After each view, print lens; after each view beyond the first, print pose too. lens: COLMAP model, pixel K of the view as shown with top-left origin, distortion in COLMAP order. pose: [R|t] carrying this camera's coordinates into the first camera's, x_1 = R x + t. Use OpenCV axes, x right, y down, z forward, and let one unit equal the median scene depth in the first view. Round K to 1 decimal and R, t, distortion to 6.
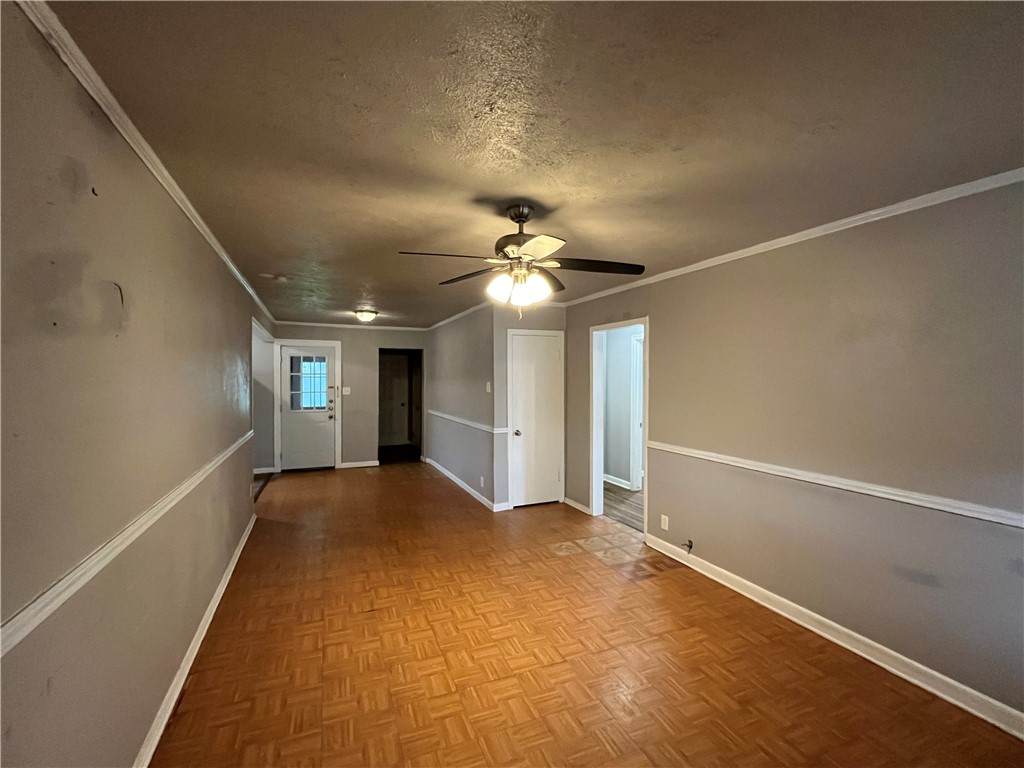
lens RADIAL K [[441.3, 0, 512.0], [0, 441.3, 384.0], [0, 0, 1]] dist [-0.003747, -0.000187]
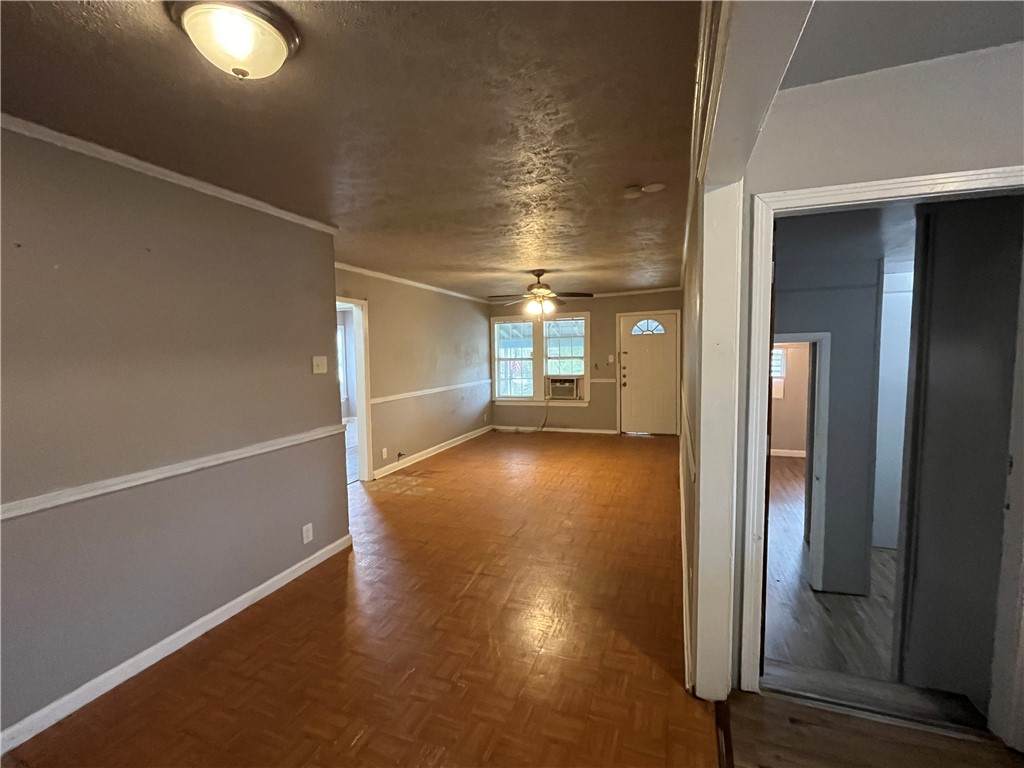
lens RADIAL K [[441.3, 0, 512.0], [0, 441.3, 384.0], [0, 0, 1]] dist [-0.003747, -0.000187]
pose [[-0.723641, -0.042409, 0.688872, -0.915724], [0.023460, 0.996022, 0.085962, -0.016724], [-0.689778, 0.078366, -0.719768, 1.737192]]
